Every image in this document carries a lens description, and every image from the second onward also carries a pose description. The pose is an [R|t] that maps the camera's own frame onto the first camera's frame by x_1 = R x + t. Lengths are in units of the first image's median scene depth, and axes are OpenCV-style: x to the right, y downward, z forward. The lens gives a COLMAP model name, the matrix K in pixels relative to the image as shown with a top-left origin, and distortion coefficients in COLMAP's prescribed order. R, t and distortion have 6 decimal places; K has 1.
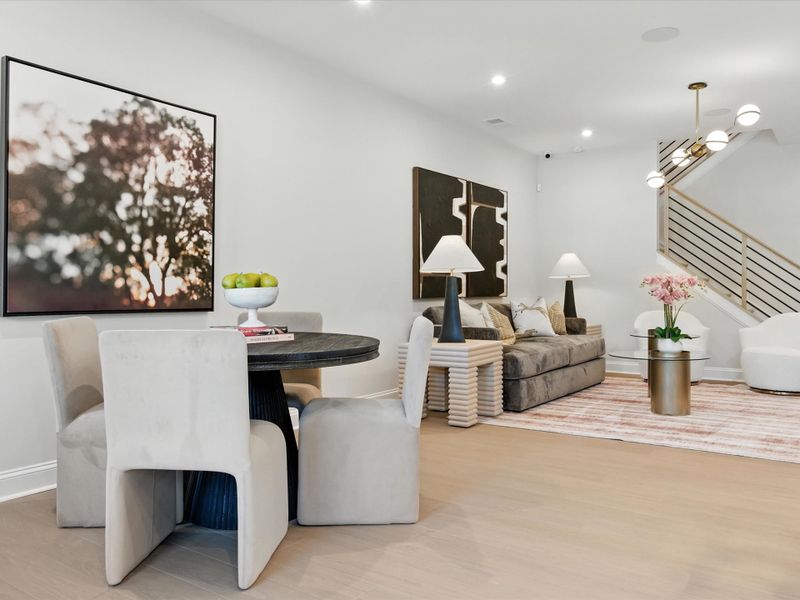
lens RADIAL K [[647.1, 0, 396.9], [0, 647.1, 291.5], [0, 0, 1]] dist [-0.041939, 0.065224]
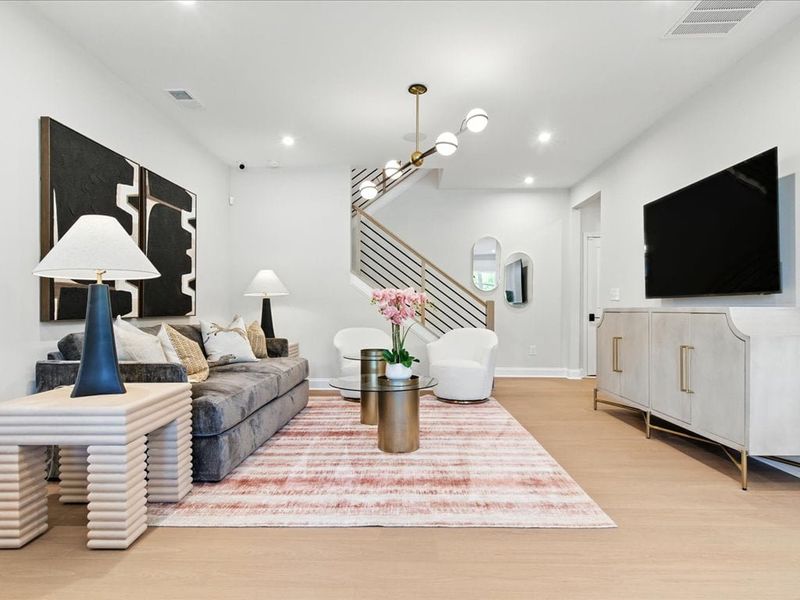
lens RADIAL K [[457.6, 0, 397.3], [0, 457.6, 310.1], [0, 0, 1]] dist [0.013674, -0.010615]
pose [[0.831482, -0.000719, 0.555551, 0.080067], [0.000996, 0.999999, -0.000196, 0.000804], [-0.555550, 0.000716, 0.831483, 0.508151]]
